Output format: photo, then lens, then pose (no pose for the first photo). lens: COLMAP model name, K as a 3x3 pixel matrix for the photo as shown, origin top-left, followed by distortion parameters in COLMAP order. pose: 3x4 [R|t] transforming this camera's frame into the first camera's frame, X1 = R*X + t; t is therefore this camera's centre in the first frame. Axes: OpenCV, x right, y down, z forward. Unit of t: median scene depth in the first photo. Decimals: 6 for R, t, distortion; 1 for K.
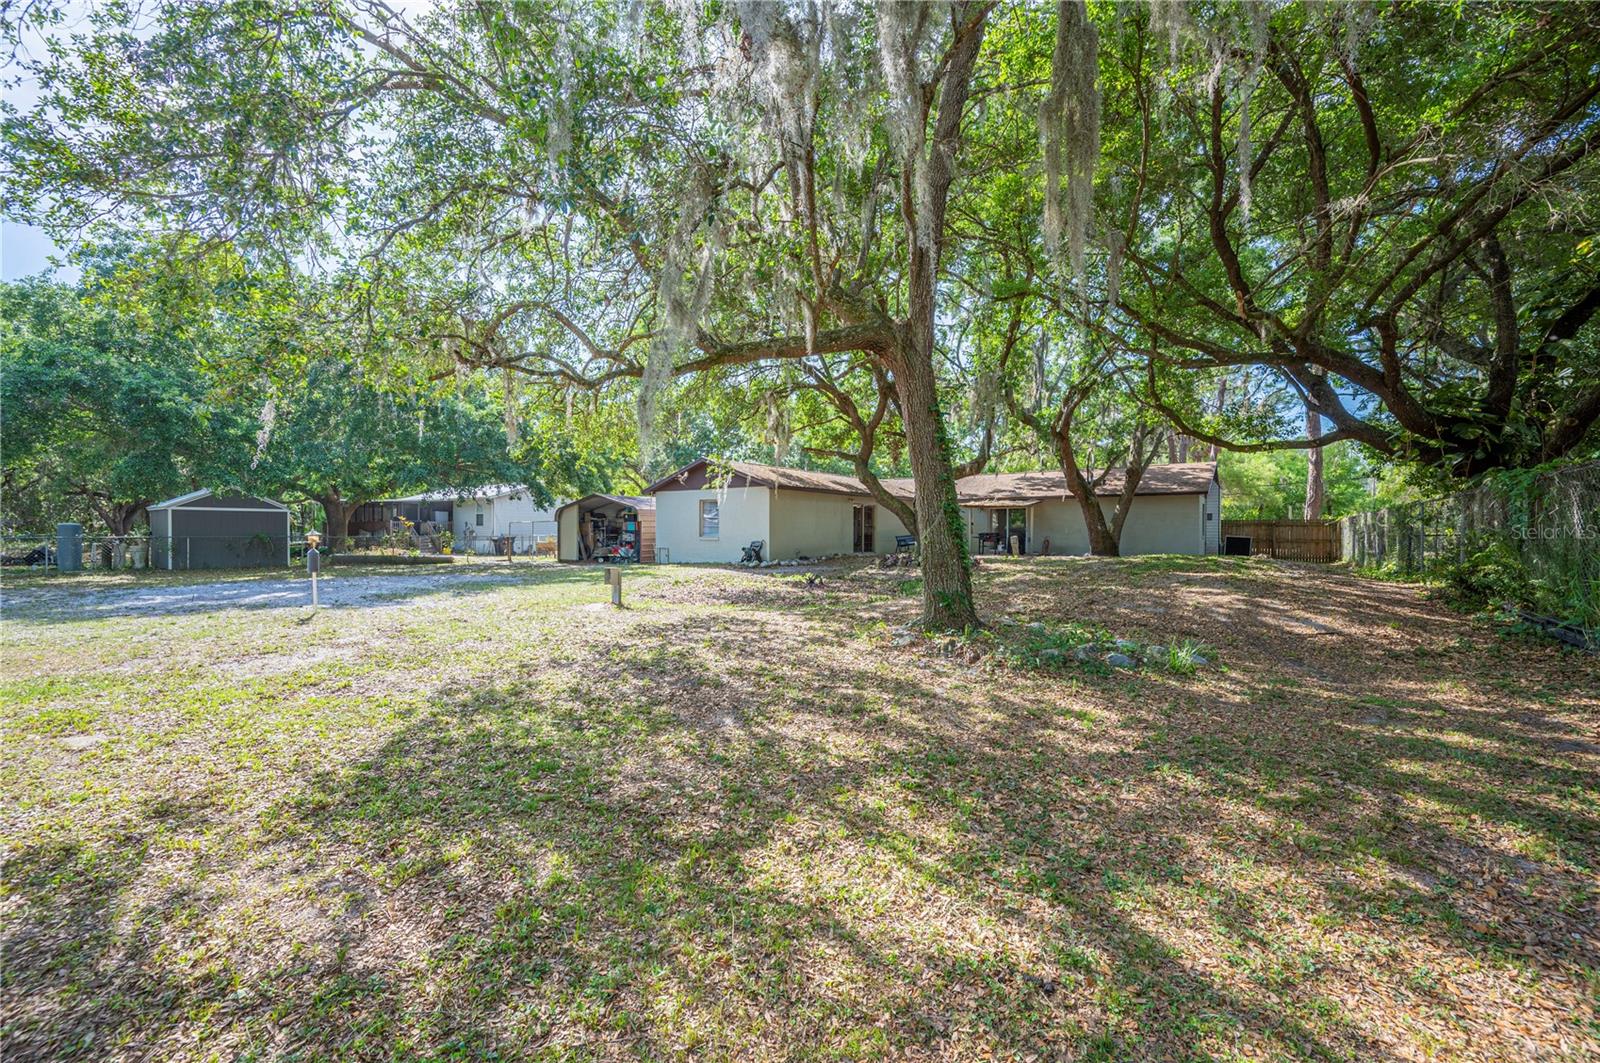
lens RADIAL K [[640.9, 0, 797.9], [0, 640.9, 532.3], [0, 0, 1]] dist [0.002137, -0.000361]
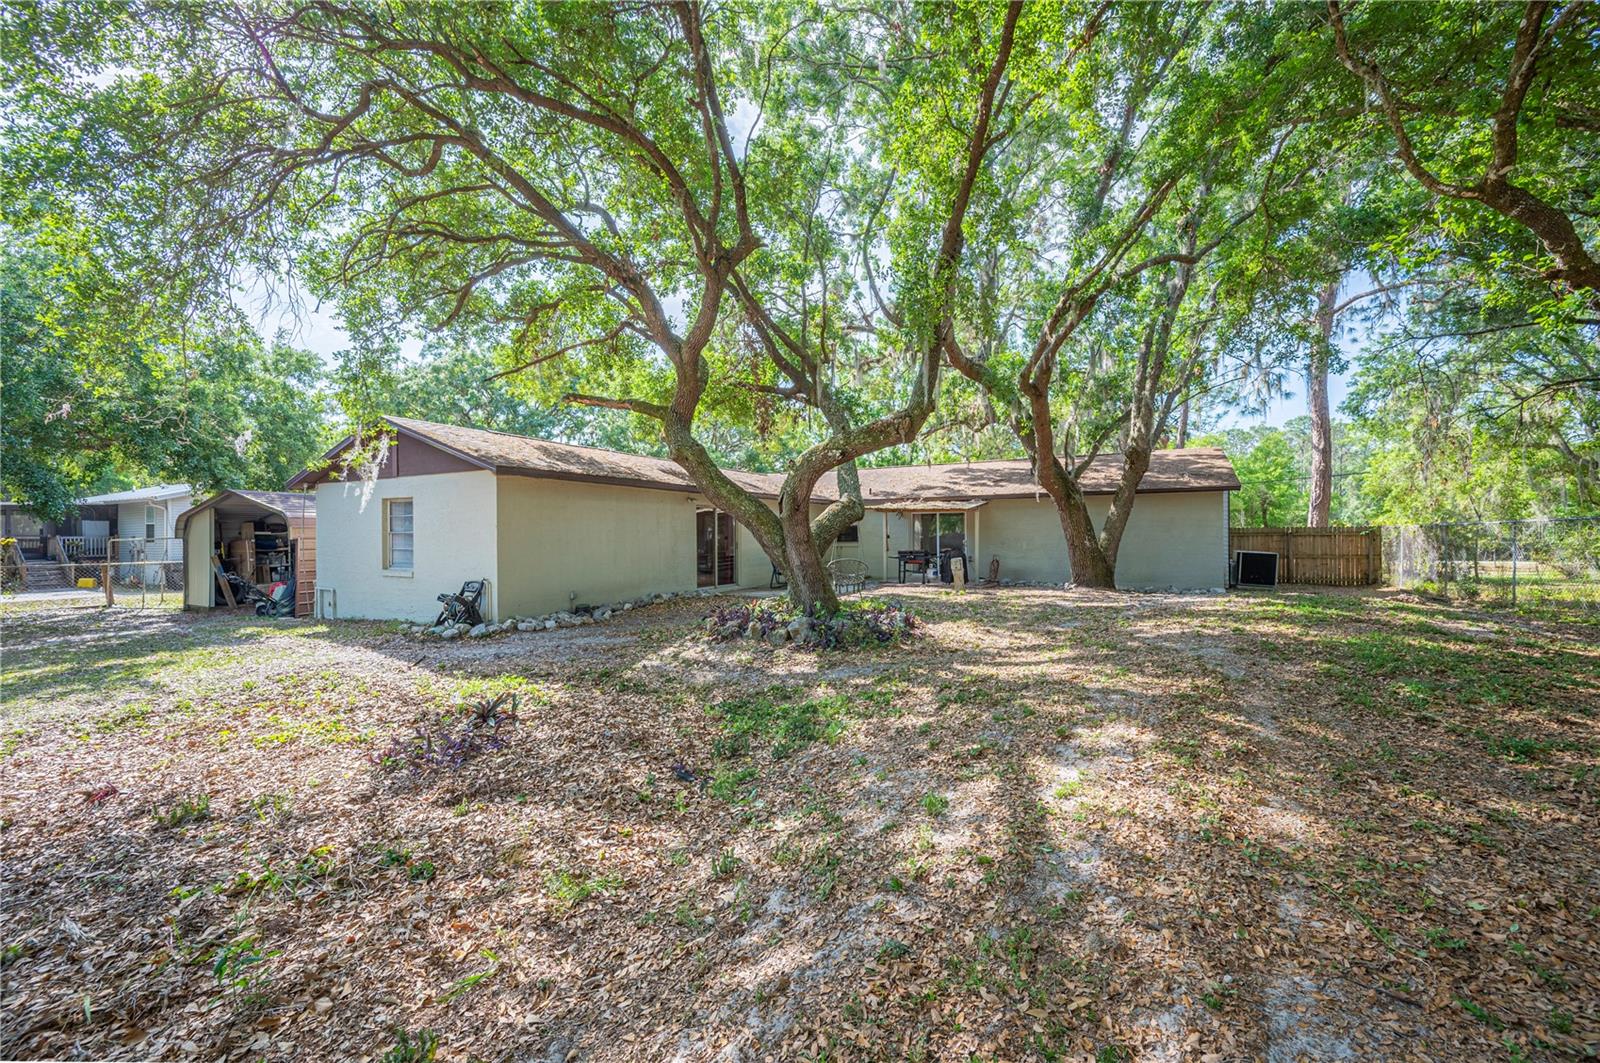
lens RADIAL K [[640.9, 0, 801.2], [0, 640.9, 529.6], [0, 0, 1]] dist [0.002137, -0.000361]
pose [[0.989712, -0.006698, 0.142917, 0.100540], [0.008259, 0.999913, -0.010329, -0.016321], [-0.142836, 0.011403, 0.989681, 0.408965]]
